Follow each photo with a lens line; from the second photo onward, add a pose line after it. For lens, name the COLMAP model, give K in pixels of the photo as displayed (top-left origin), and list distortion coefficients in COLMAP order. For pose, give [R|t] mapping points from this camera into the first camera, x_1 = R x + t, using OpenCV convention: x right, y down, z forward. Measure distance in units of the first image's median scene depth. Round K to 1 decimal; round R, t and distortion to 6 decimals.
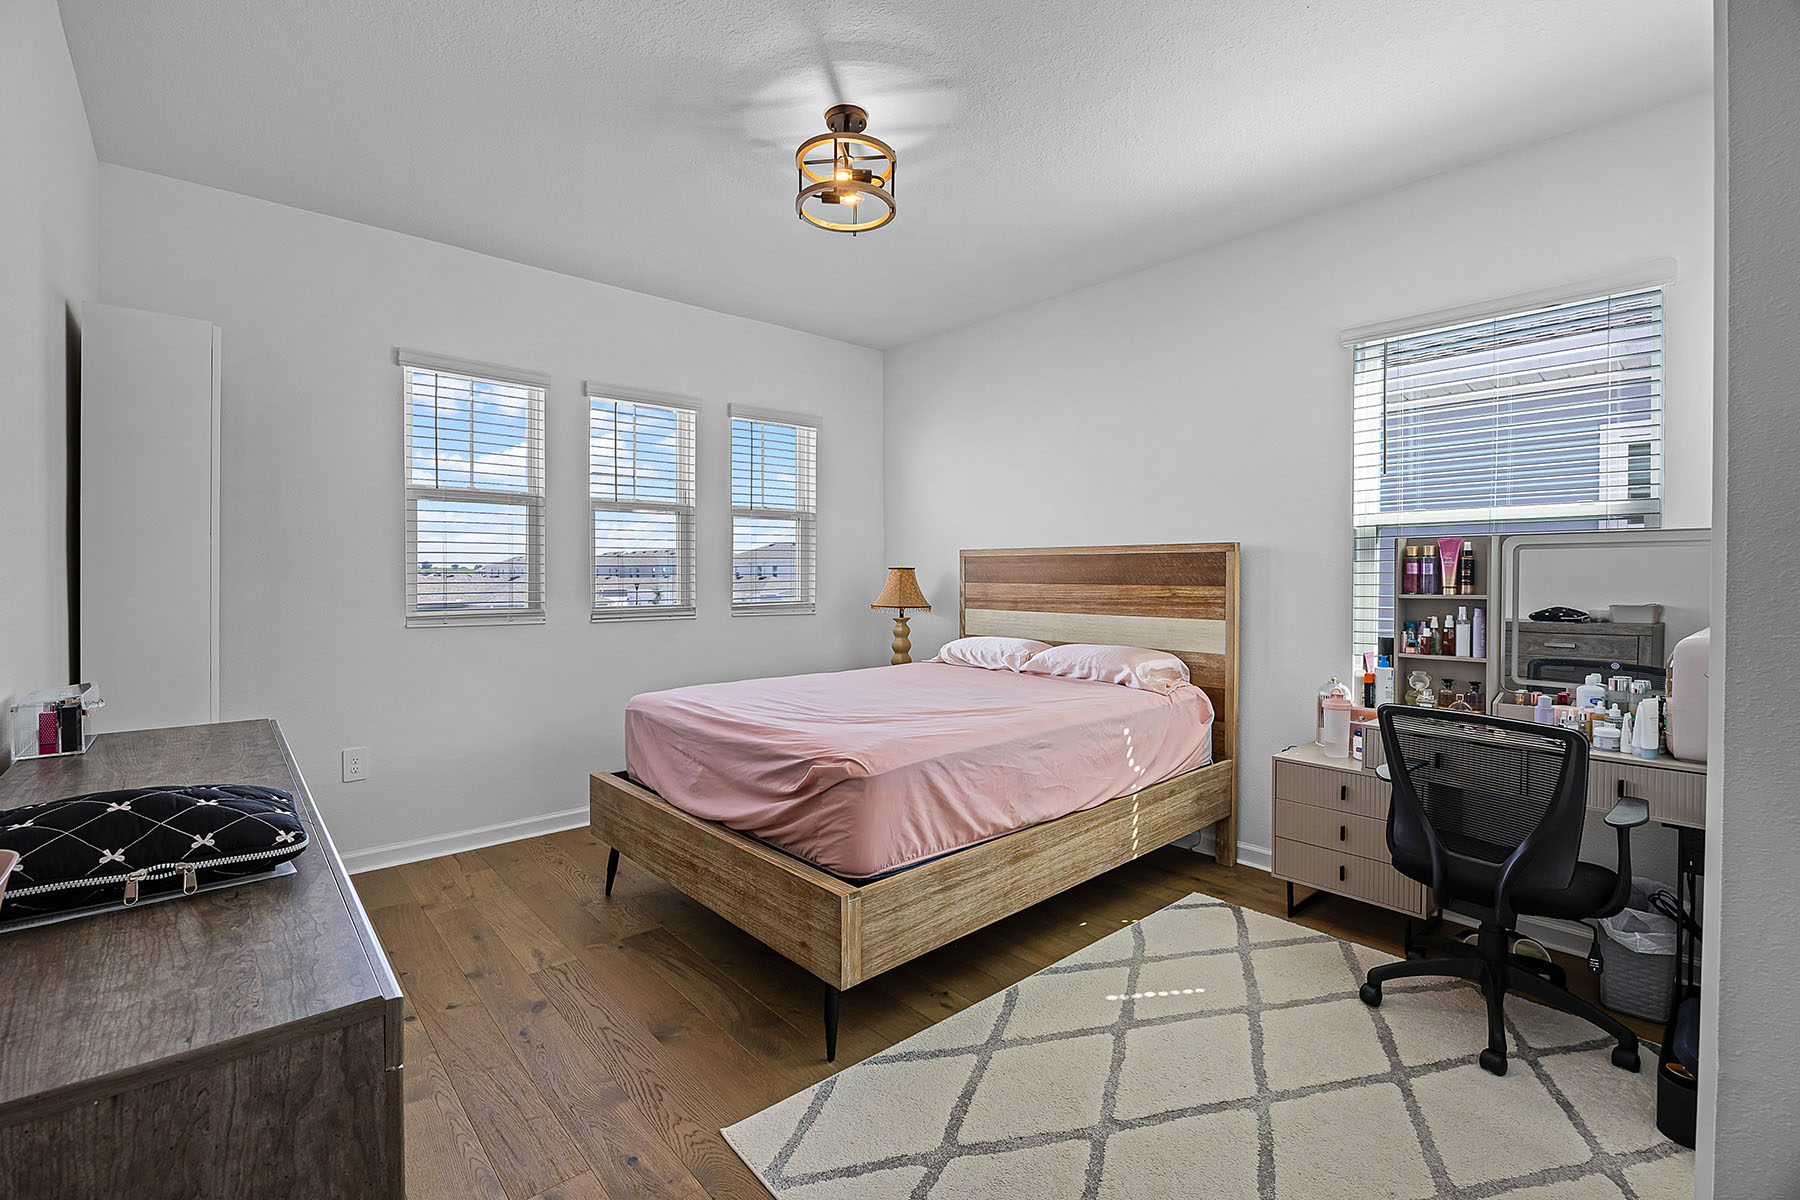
lens RADIAL K [[797.0, 0, 888.6], [0, 797.0, 571.5], [0, 0, 1]] dist [-0.000891, -0.000334]
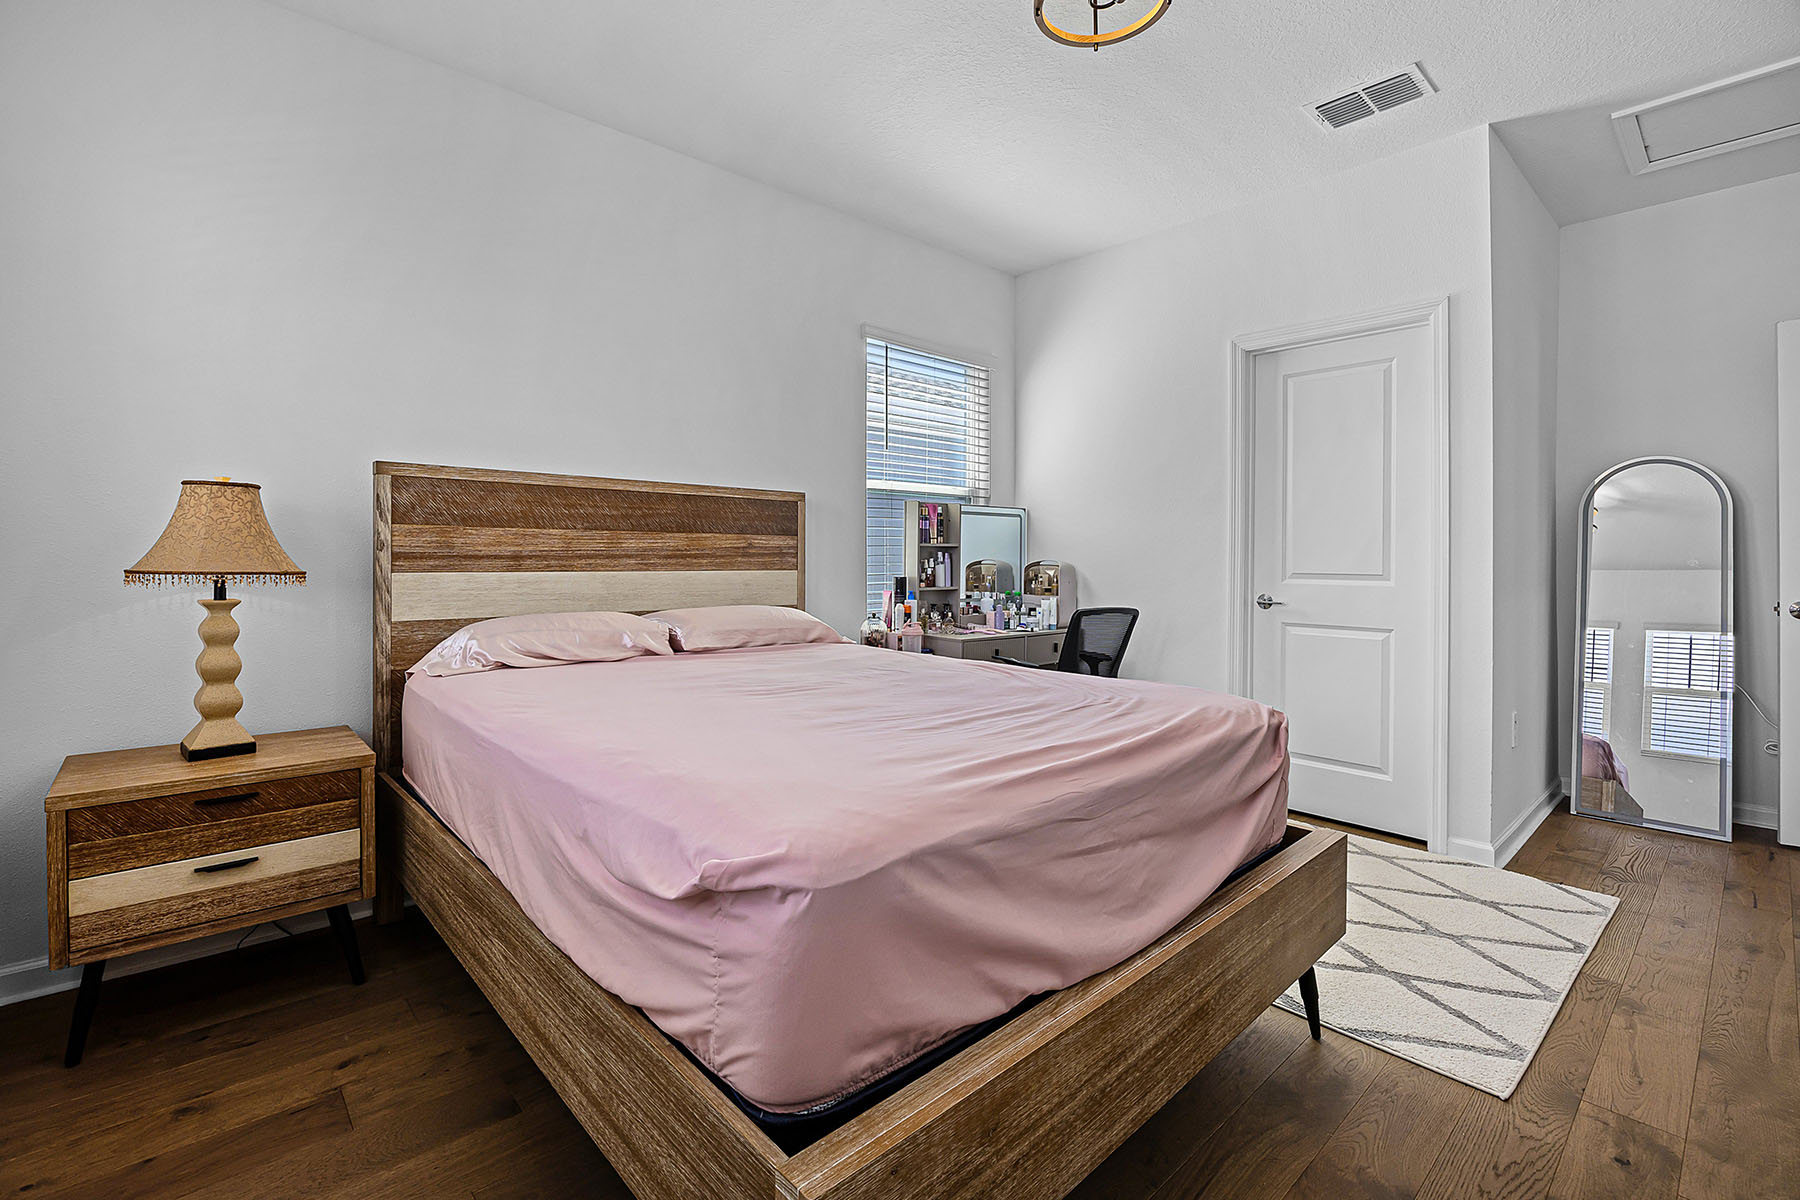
lens RADIAL K [[797.0, 0, 888.6], [0, 797.0, 571.5], [0, 0, 1]] dist [-0.000891, -0.000334]
pose [[-0.007342, -0.018569, 0.999801, -0.551244], [-0.008761, 0.999790, 0.018504, 0.041574], [-0.999935, -0.008623, -0.007504, 0.854247]]
